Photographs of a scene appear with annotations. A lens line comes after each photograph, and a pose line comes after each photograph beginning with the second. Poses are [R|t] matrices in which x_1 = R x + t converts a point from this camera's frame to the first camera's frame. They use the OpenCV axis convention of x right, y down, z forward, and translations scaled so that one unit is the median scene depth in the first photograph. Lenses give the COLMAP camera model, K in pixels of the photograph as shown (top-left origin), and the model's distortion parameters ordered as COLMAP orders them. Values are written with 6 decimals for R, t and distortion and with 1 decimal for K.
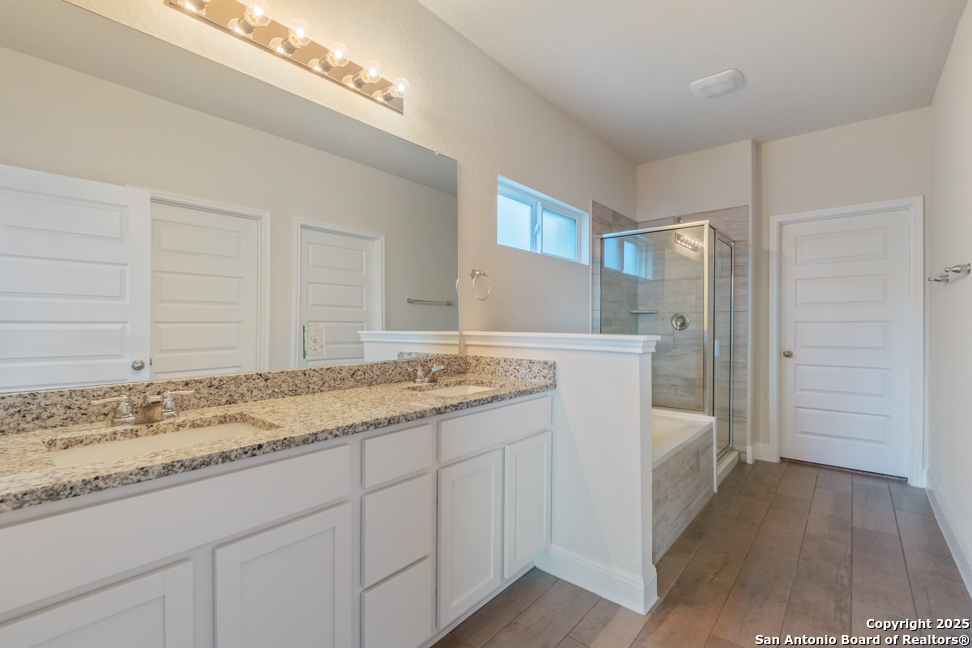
lens RADIAL K [[438.2, 0, 479.7], [0, 438.2, 321.8], [0, 0, 1]] dist [0.000477, -0.003567]
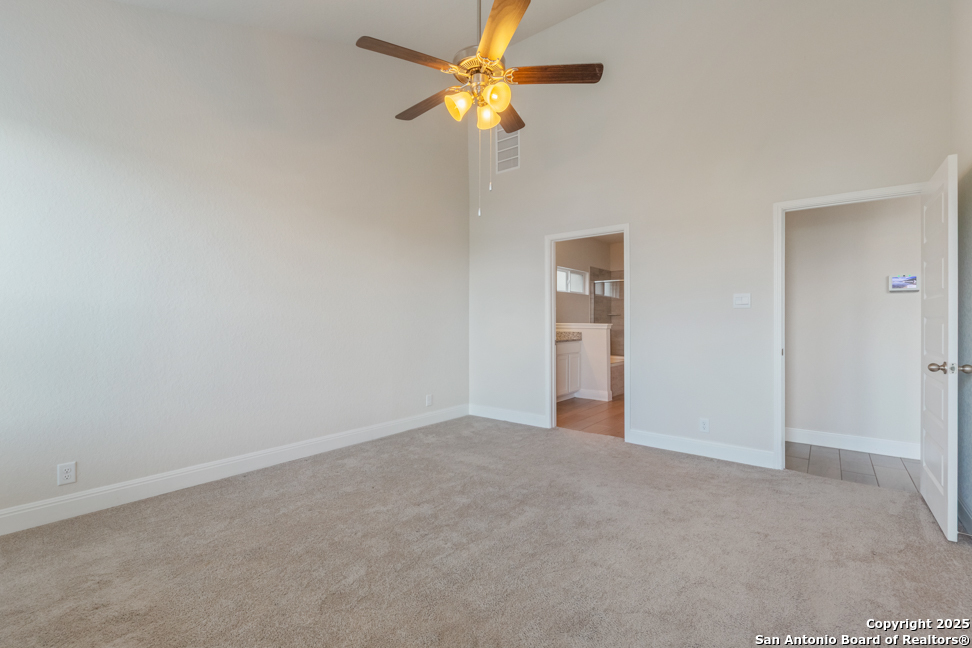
lens RADIAL K [[438.2, 0, 490.1], [0, 438.2, 320.1], [0, 0, 1]] dist [0.000477, -0.003567]
pose [[0.998954, -0.005630, 0.045382, -0.369309], [0.005583, 0.999984, 0.001155, -0.002980], [-0.045388, -0.000901, 0.998969, -1.258197]]
